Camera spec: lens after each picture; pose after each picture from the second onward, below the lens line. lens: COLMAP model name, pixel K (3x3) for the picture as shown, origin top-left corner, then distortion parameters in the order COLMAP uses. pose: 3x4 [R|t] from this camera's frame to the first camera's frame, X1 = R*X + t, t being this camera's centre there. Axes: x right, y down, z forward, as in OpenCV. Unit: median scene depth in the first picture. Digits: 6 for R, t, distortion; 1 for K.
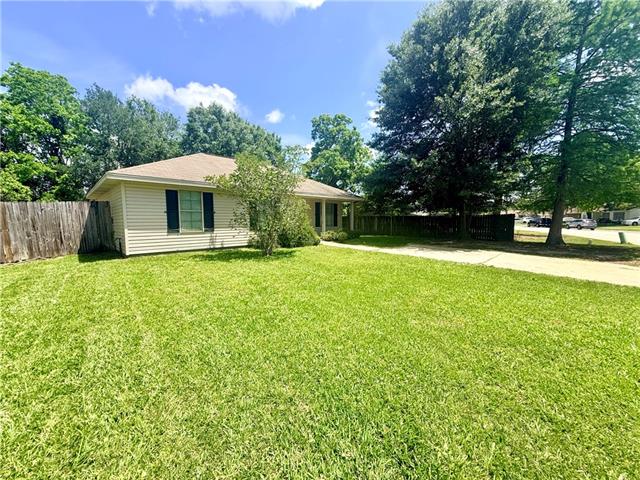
lens RADIAL K [[255.2, 0, 319.0], [0, 255.2, 238.0], [0, 0, 1]] dist [0.001218, 0.000207]
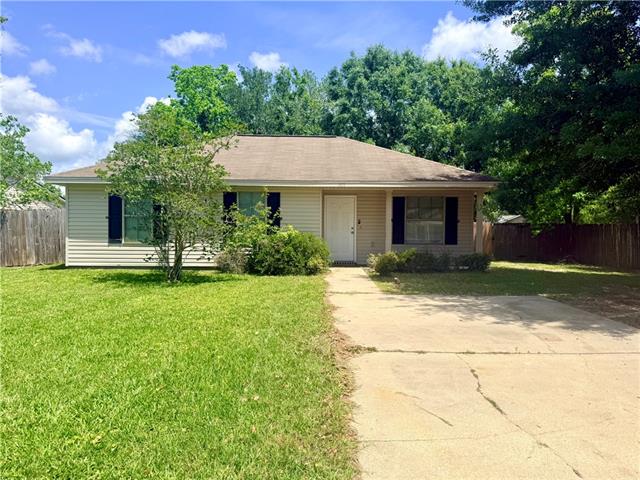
lens RADIAL K [[453.5, 0, 319.1], [0, 453.5, 241.2], [0, 0, 1]] dist [-0.000555, -0.000838]
pose [[0.722796, 0.021815, -0.690717, 0.874787], [-0.058213, 0.997871, -0.029400, -0.022392], [0.688605, 0.061459, 0.722528, 0.403521]]
